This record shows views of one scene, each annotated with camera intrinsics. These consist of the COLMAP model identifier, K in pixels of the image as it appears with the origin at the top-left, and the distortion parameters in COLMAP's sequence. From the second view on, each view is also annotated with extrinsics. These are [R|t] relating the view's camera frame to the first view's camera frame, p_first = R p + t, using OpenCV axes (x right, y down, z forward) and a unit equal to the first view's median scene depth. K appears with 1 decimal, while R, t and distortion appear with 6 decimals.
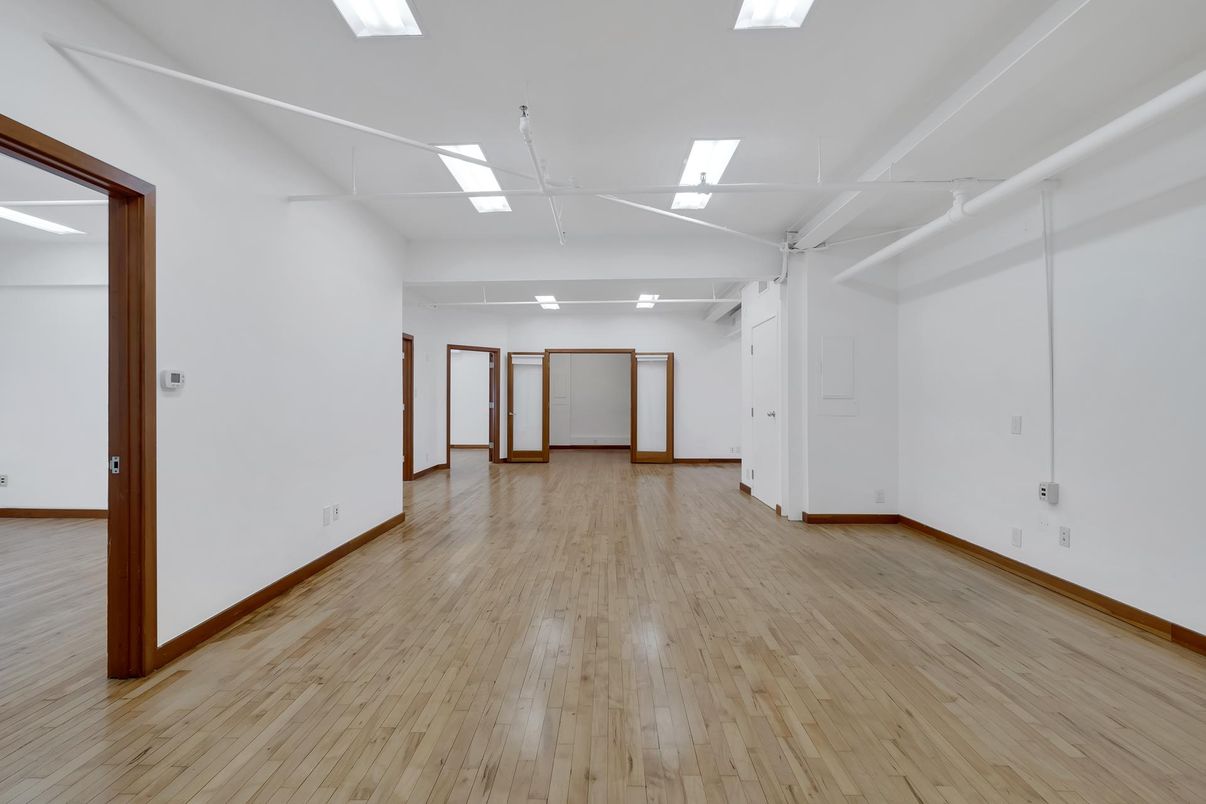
lens RADIAL K [[535.4, 0, 600.4], [0, 535.4, 399.9], [0, 0, 1]] dist [-0.001823, -0.000027]
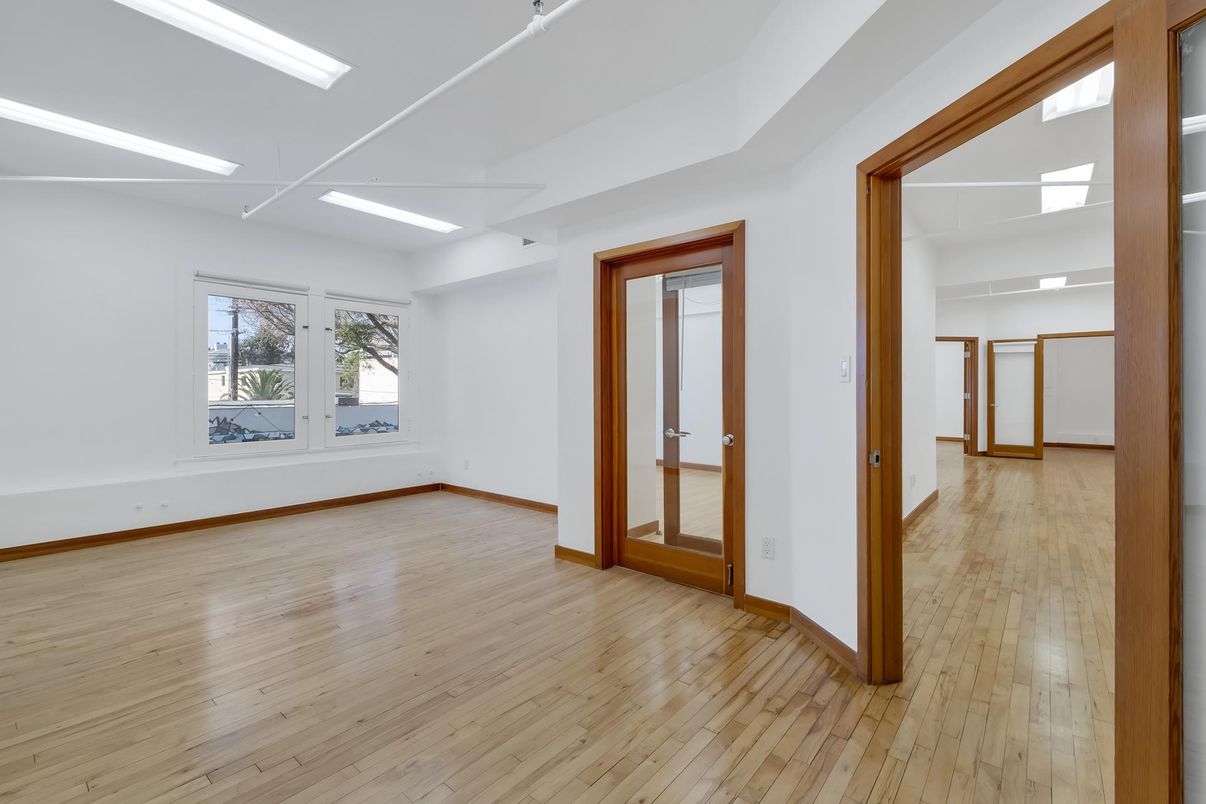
lens RADIAL K [[535.4, 0, 604.3], [0, 535.4, 396.8], [0, 0, 1]] dist [-0.001823, -0.000027]
pose [[0.784487, 0.010737, -0.620053, -0.118324], [-0.004265, 0.999920, 0.011919, 0.002593], [0.620131, -0.006705, 0.784470, -0.172026]]
